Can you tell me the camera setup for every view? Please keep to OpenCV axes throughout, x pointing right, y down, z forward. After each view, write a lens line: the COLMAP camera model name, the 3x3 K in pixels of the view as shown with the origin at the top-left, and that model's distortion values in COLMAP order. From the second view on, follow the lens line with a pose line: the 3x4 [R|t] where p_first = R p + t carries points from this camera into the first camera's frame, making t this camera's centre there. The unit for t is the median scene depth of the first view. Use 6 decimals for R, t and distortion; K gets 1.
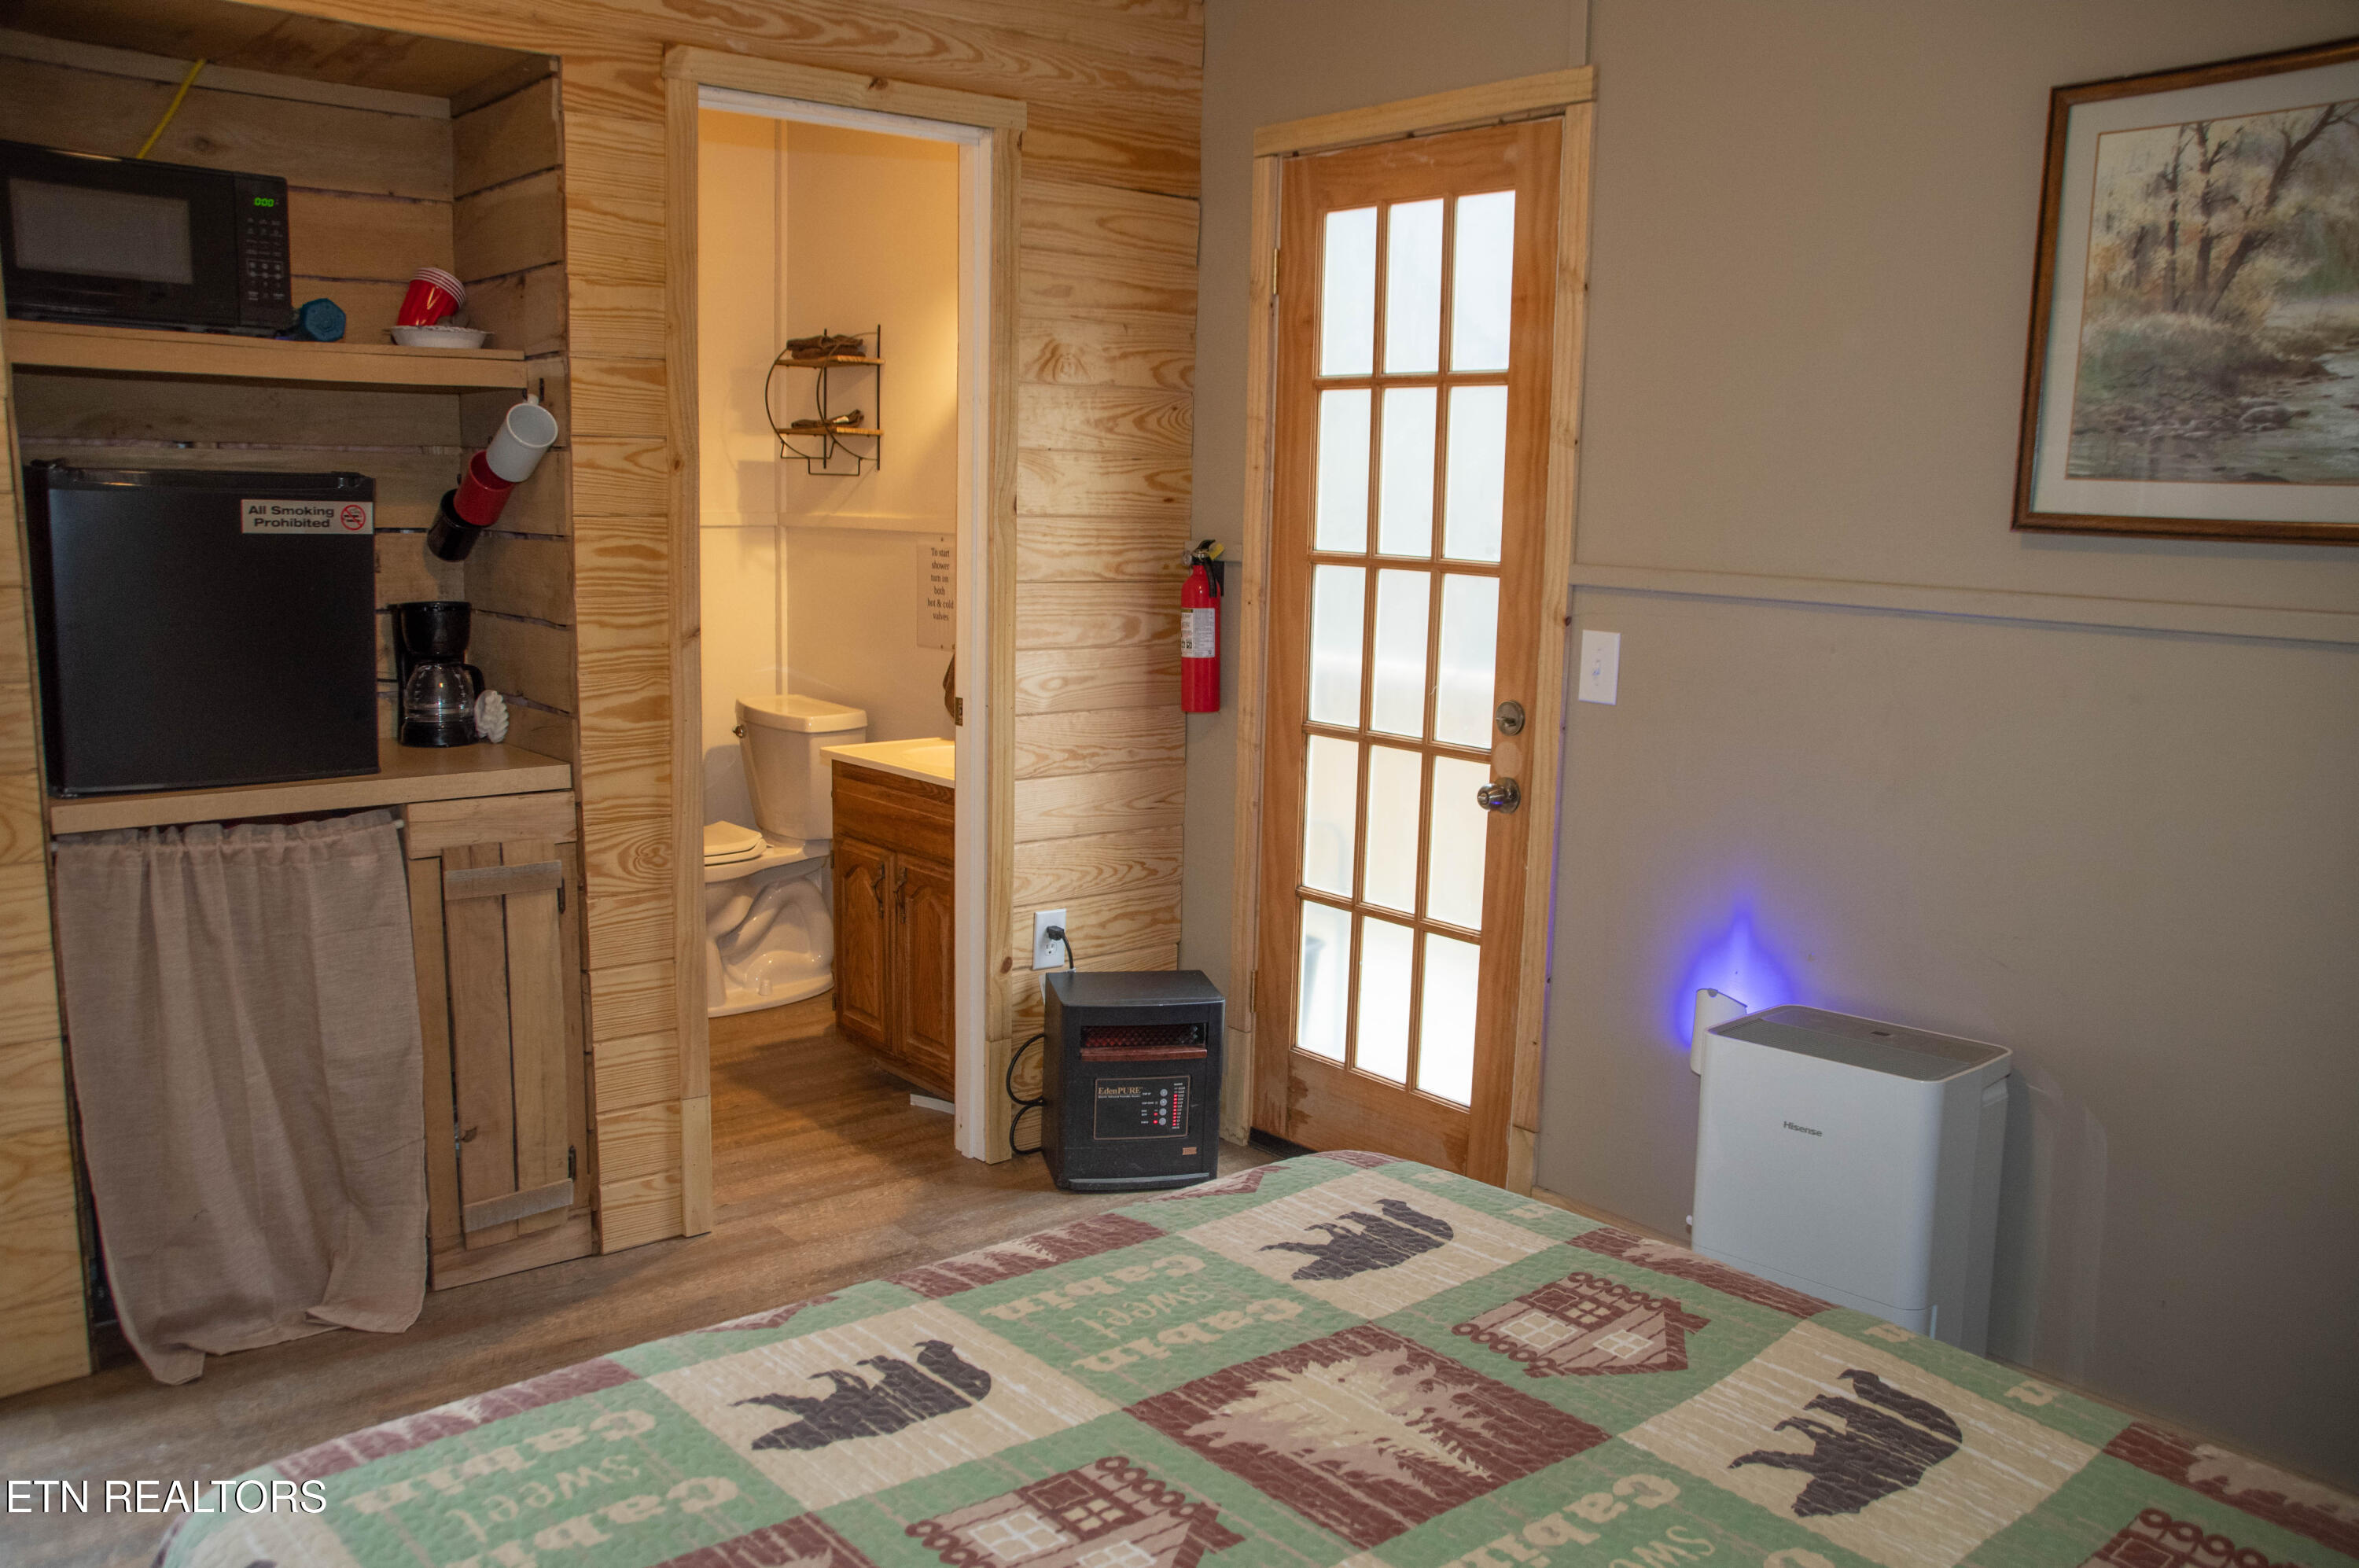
lens RADIAL K [[1883.8, 0, 1186.1], [0, 1883.8, 794.3], [0, 0, 1]] dist [-0.143000, 0.178606]
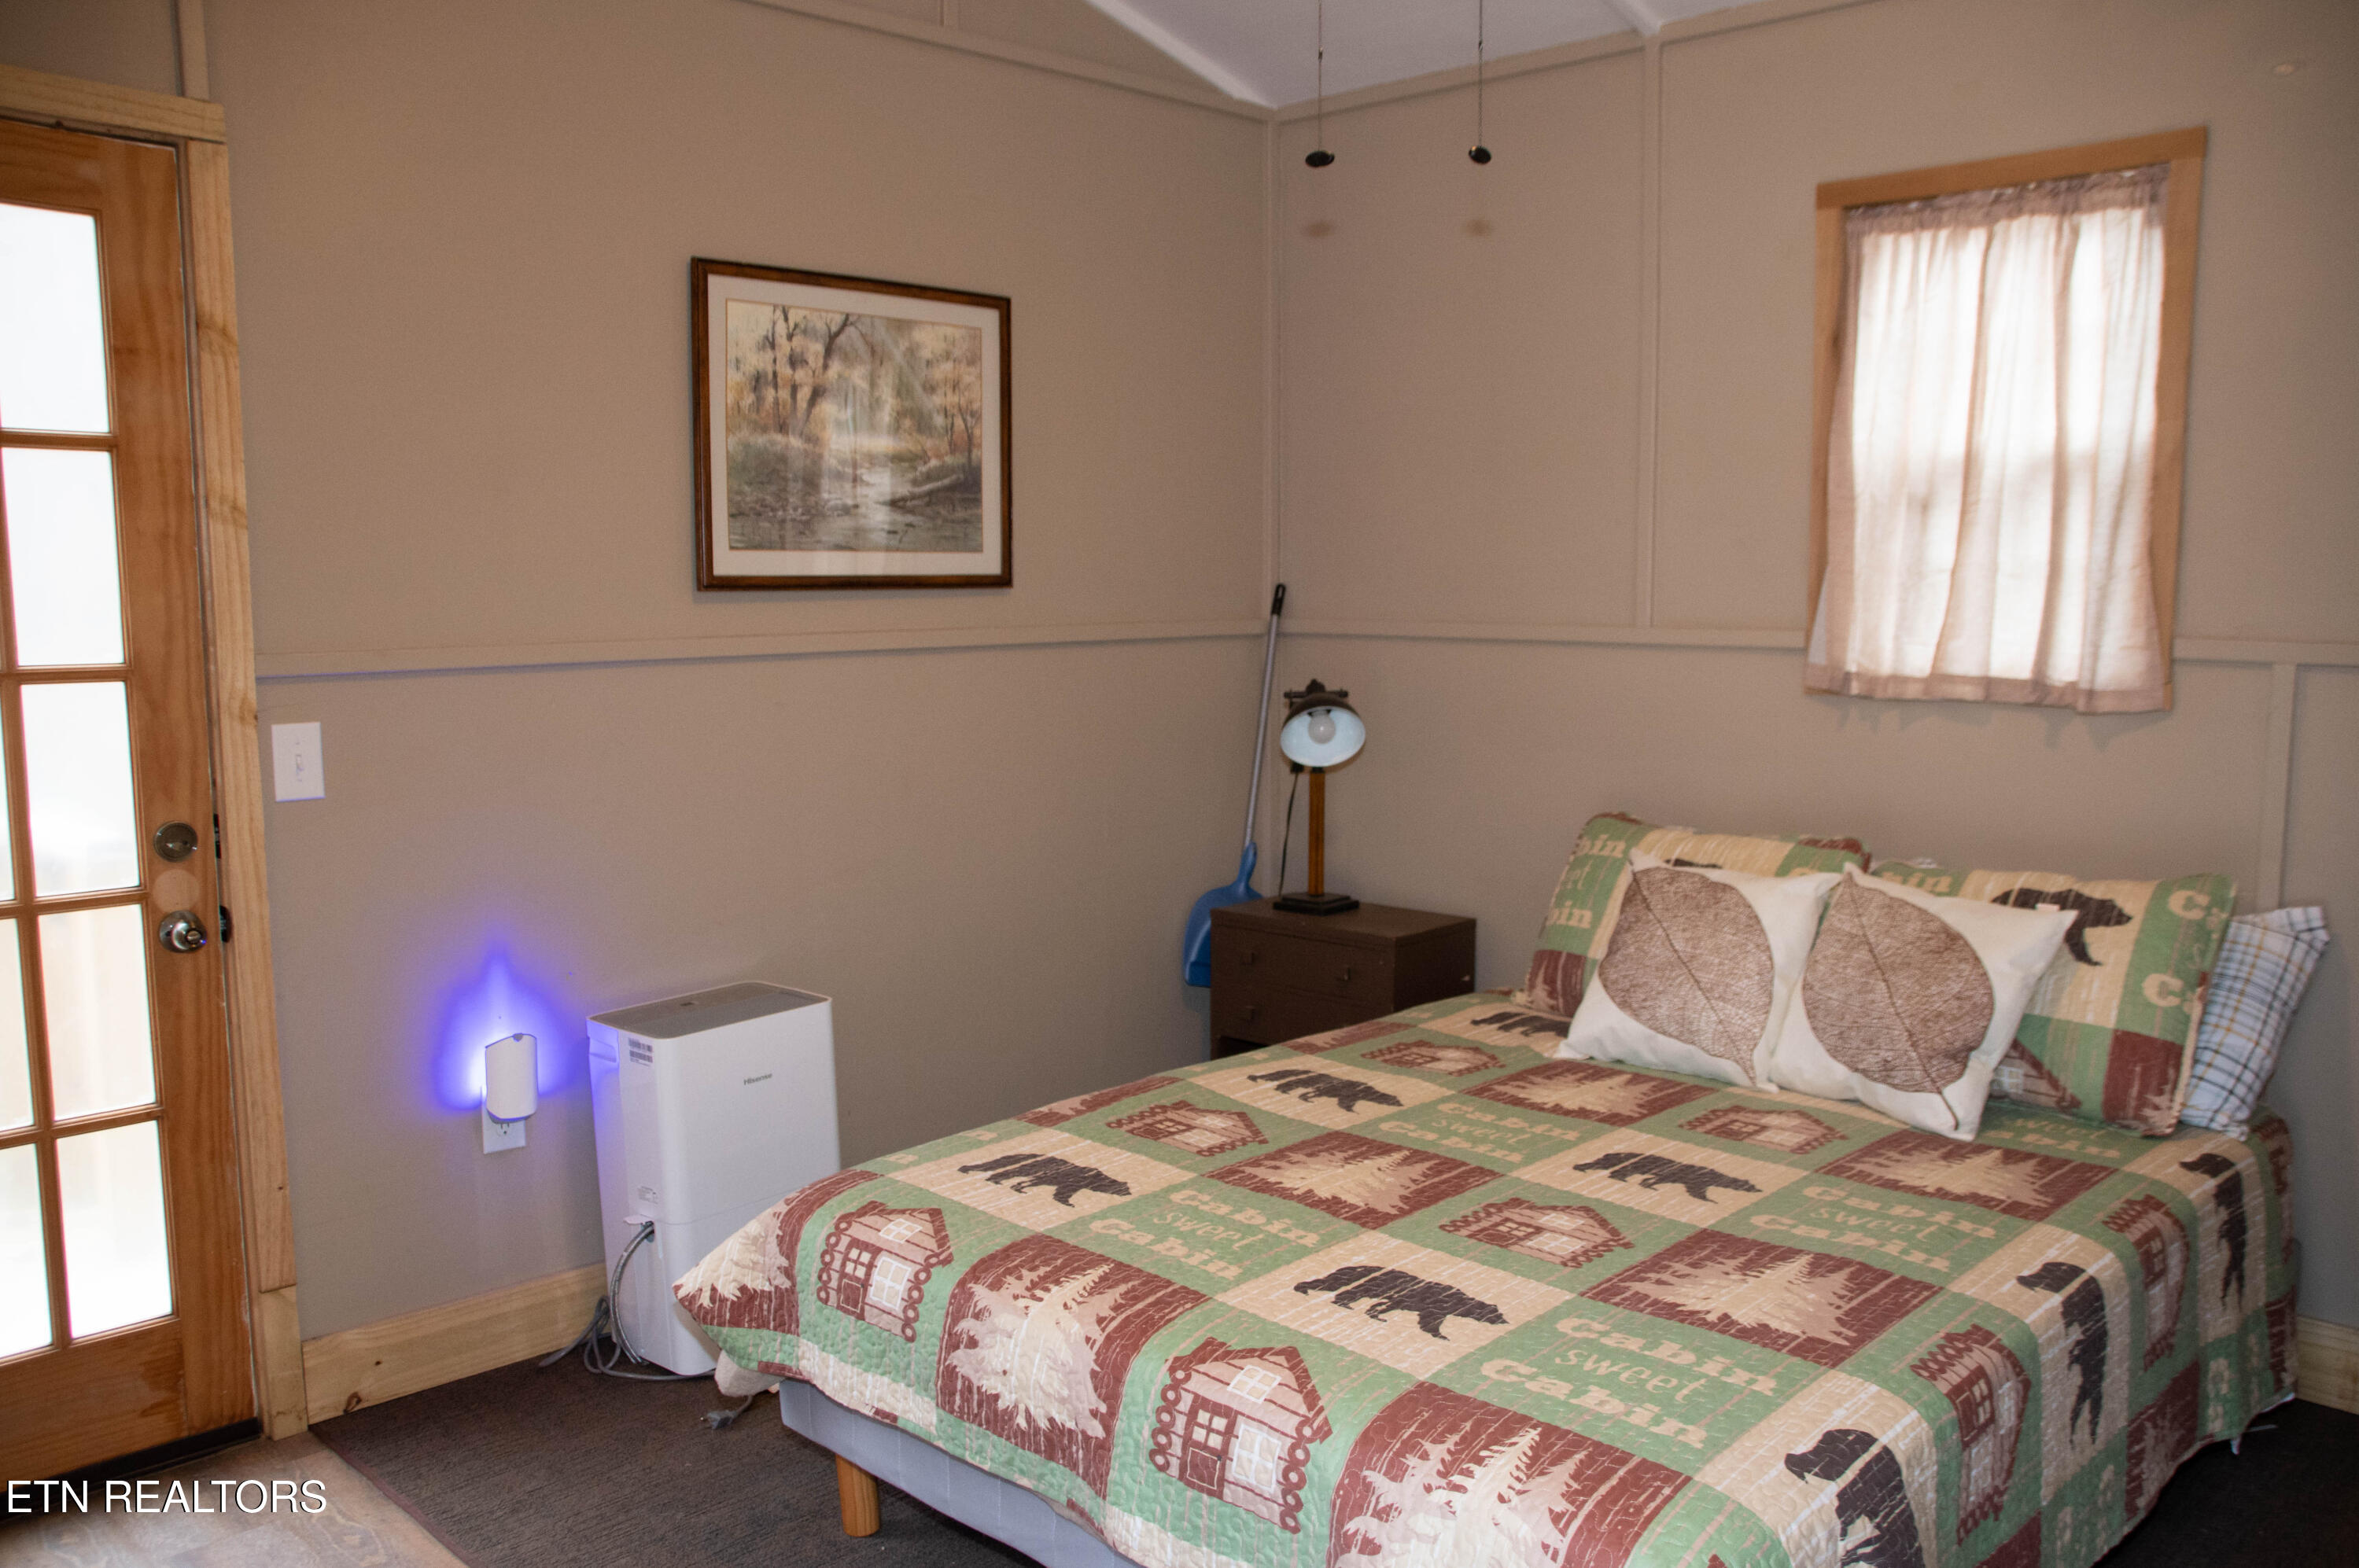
lens RADIAL K [[1883.4, 0, 1186.1], [0, 1883.4, 794.3], [0, 0, 1]] dist [-0.143000, 0.178606]
pose [[-0.090385, -0.140883, 0.985892, -0.985279], [0.163203, 0.974466, 0.154212, -0.164744], [-0.982444, 0.174839, -0.065085, 0.850297]]
